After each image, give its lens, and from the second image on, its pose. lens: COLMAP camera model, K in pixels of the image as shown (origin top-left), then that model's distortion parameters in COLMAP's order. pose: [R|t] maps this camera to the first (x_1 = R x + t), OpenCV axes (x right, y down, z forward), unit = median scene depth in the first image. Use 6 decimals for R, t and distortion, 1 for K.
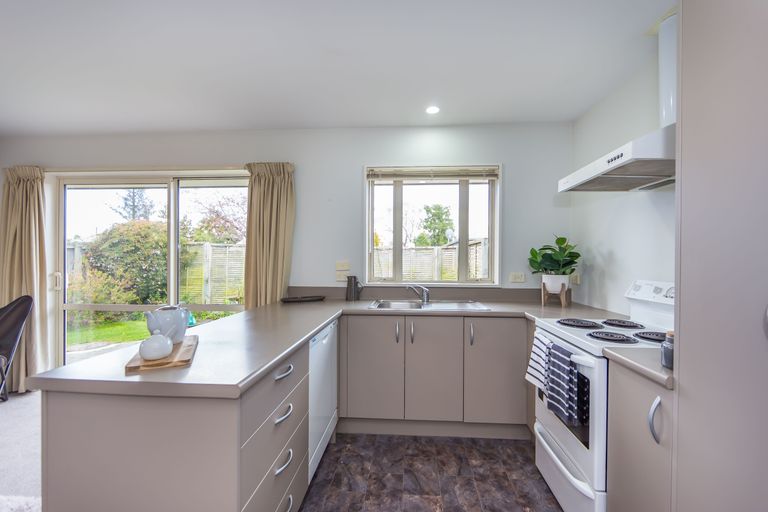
lens RADIAL K [[313.3, 0, 391.1], [0, 313.3, 255.7], [0, 0, 1]] dist [-0.002958, -0.000042]
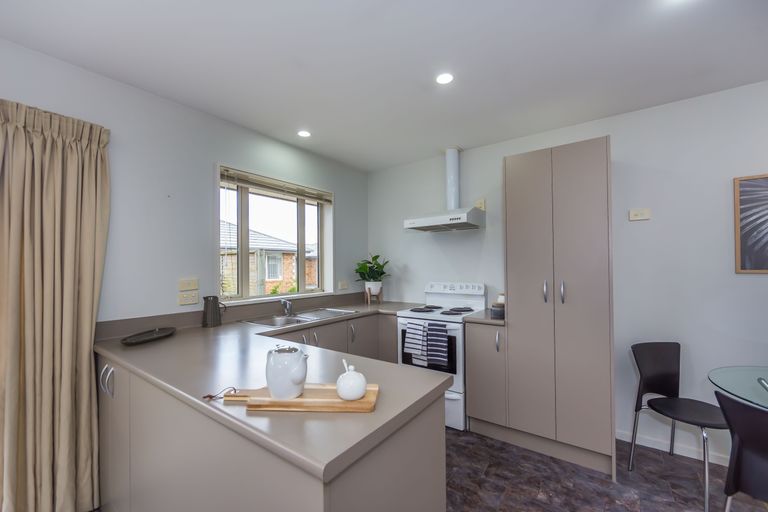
lens RADIAL K [[313.3, 0, 391.4], [0, 313.3, 259.7], [0, 0, 1]] dist [-0.002958, -0.000042]
pose [[0.522349, 0.007443, 0.852699, -0.574464], [0.001132, 0.999955, -0.009422, -0.021972], [-0.852731, 0.005887, 0.522317, 0.175200]]
